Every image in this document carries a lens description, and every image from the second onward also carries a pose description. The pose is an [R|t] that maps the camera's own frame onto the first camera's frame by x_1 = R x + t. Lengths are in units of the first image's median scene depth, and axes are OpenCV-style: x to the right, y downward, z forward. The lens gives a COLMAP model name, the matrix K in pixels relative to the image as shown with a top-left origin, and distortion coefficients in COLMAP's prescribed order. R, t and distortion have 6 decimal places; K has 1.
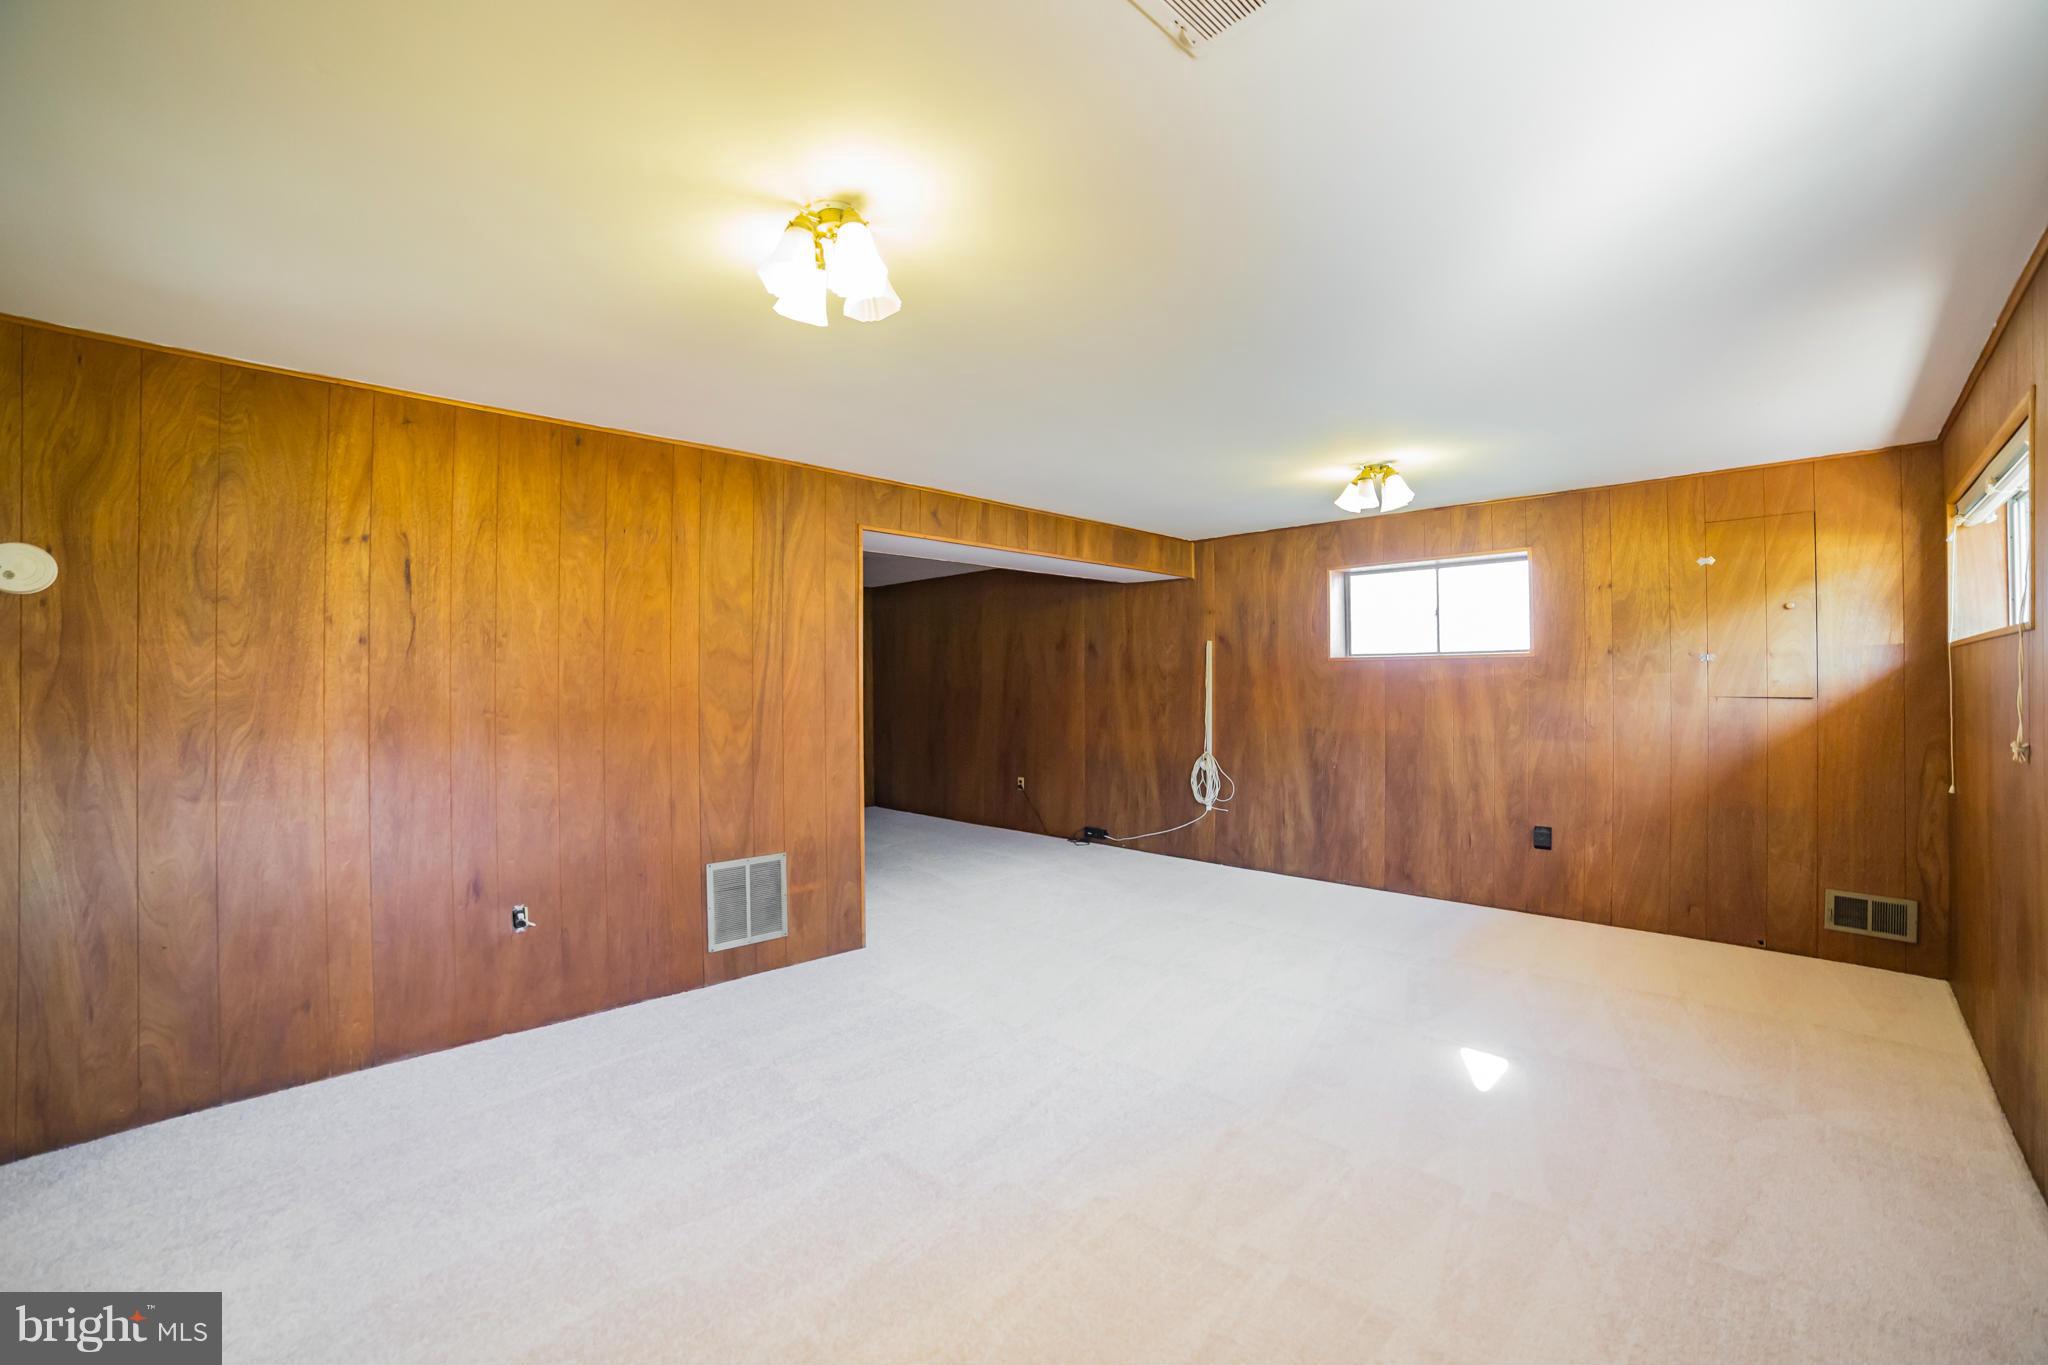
lens RADIAL K [[821.6, 0, 1028.5], [0, 821.6, 676.0], [0, 0, 1]] dist [-0.081453, 0.023320]
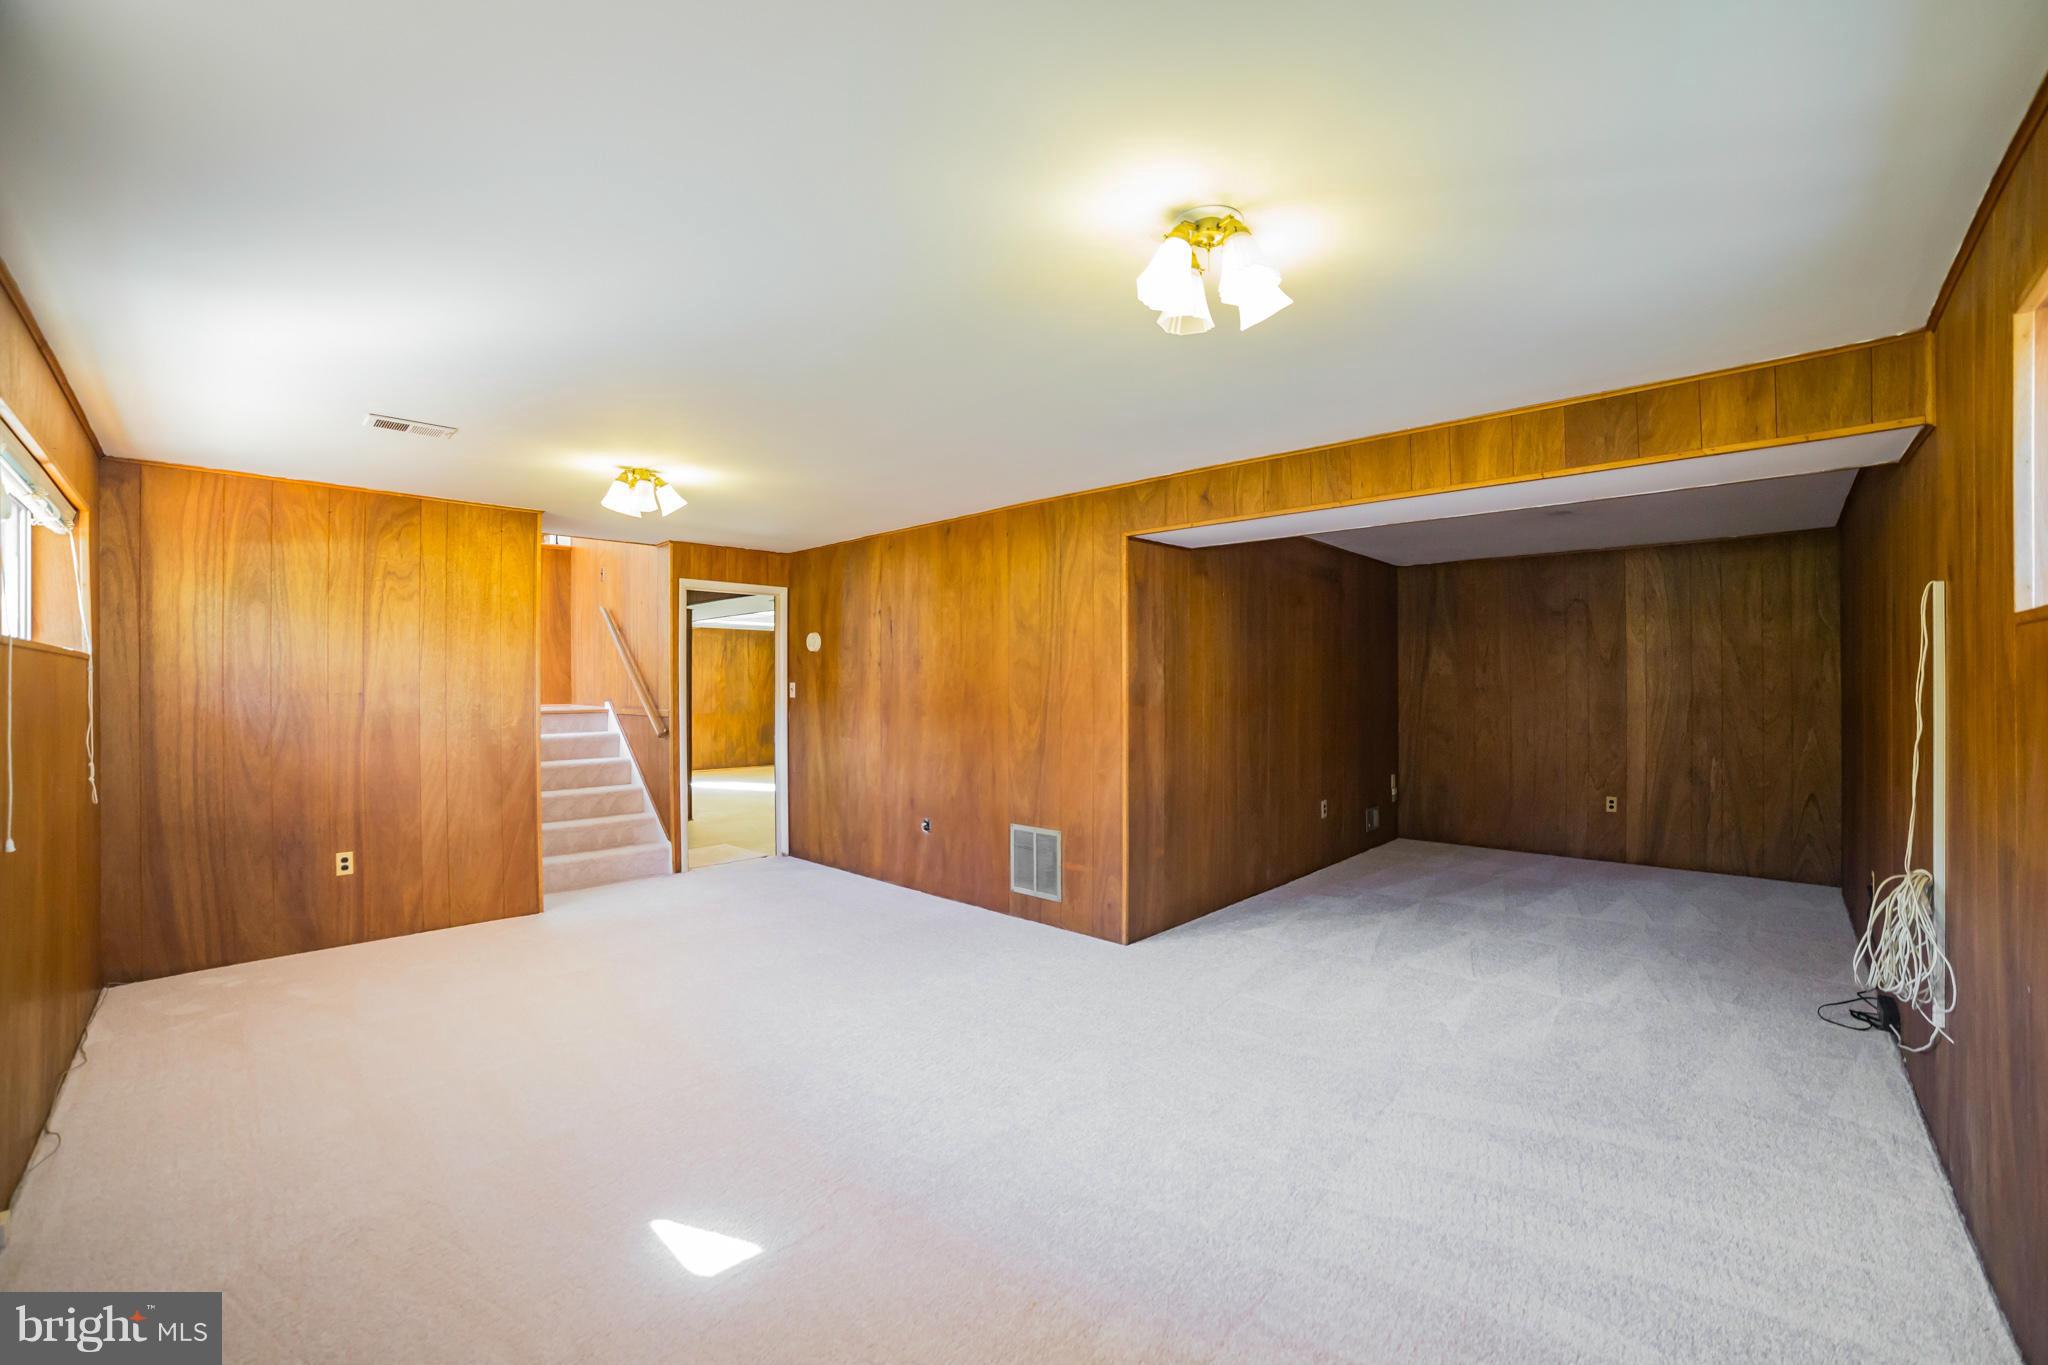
lens RADIAL K [[821.6, 0, 1028.5], [0, 821.6, 676.0], [0, 0, 1]] dist [-0.081453, 0.023320]
pose [[0.068953, -0.003078, -0.997615, 0.918202], [0.010874, 0.999938, -0.002333, -0.004686], [0.997561, -0.010687, 0.068982, 0.915331]]
